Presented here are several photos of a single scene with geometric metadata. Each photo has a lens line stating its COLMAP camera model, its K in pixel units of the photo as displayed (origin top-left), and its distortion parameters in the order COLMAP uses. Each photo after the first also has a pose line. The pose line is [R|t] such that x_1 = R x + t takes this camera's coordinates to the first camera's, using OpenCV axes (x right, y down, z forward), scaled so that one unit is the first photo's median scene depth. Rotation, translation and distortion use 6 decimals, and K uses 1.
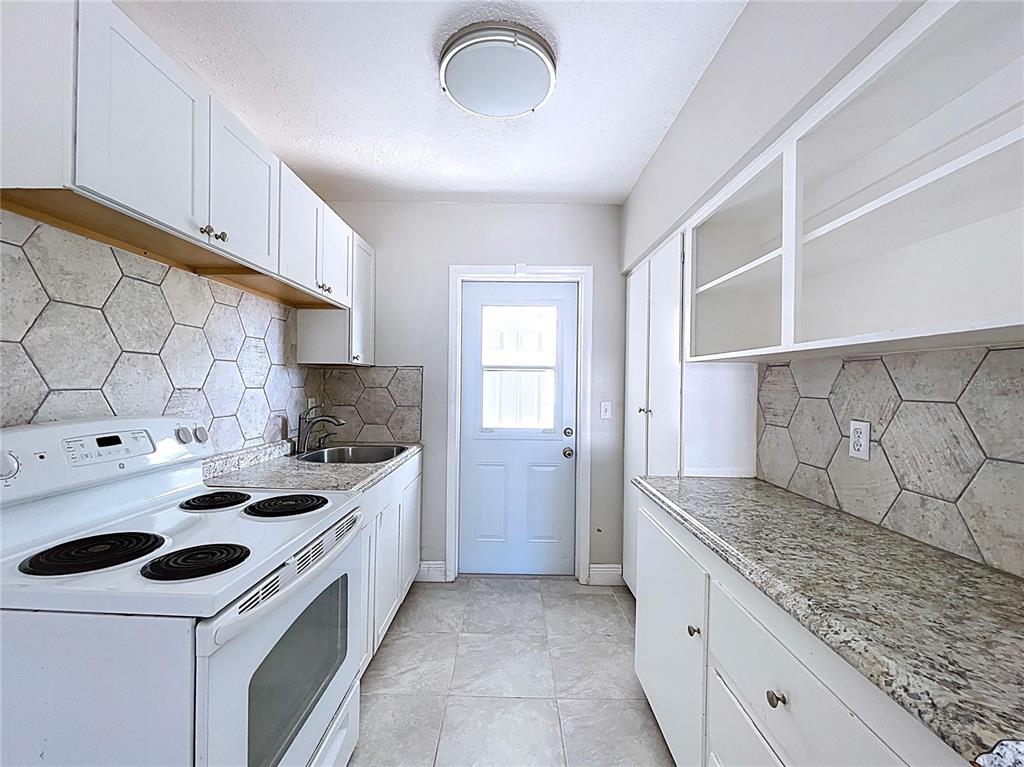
lens RADIAL K [[425.2, 0, 506.8], [0, 425.2, 394.3], [0, 0, 1]] dist [0.001151, -0.000309]
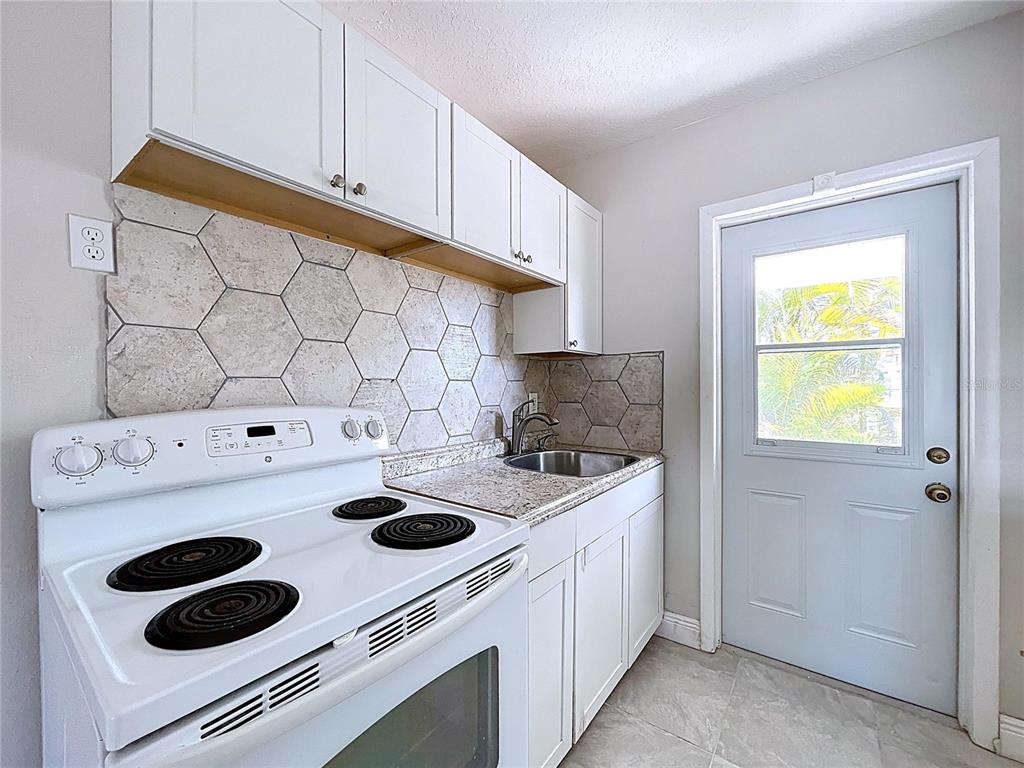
lens RADIAL K [[421.7, 0, 506.7], [0, 421.7, 386.3], [0, 0, 1]] dist [0.002235, -0.000662]
pose [[0.806942, -0.010853, -0.590531, 0.023817], [-0.002250, 0.999767, -0.021448, 0.016061], [0.590627, 0.018636, 0.806730, 0.300345]]
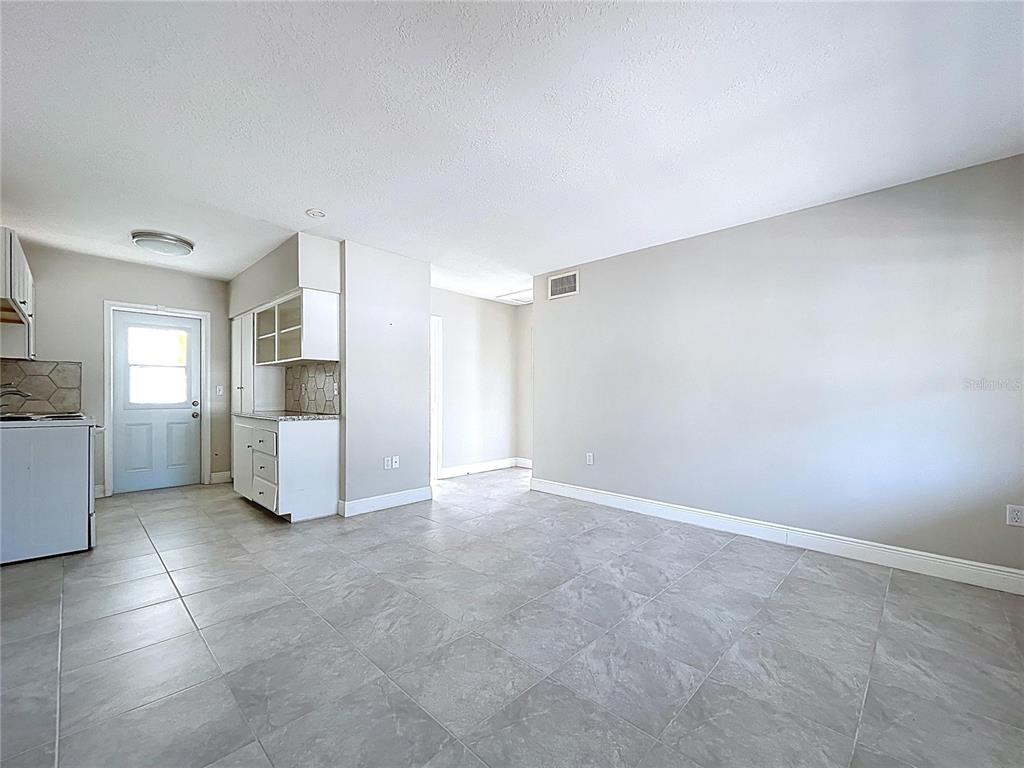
lens RADIAL K [[430.8, 0, 509.0], [0, 430.8, 396.1], [0, 0, 1]] dist [-0.001478, -0.000443]
pose [[0.692412, -0.011590, 0.721409, -0.318928], [0.022100, 0.999743, -0.005149, 0.127266], [-0.721164, 0.019508, 0.692490, -1.547762]]
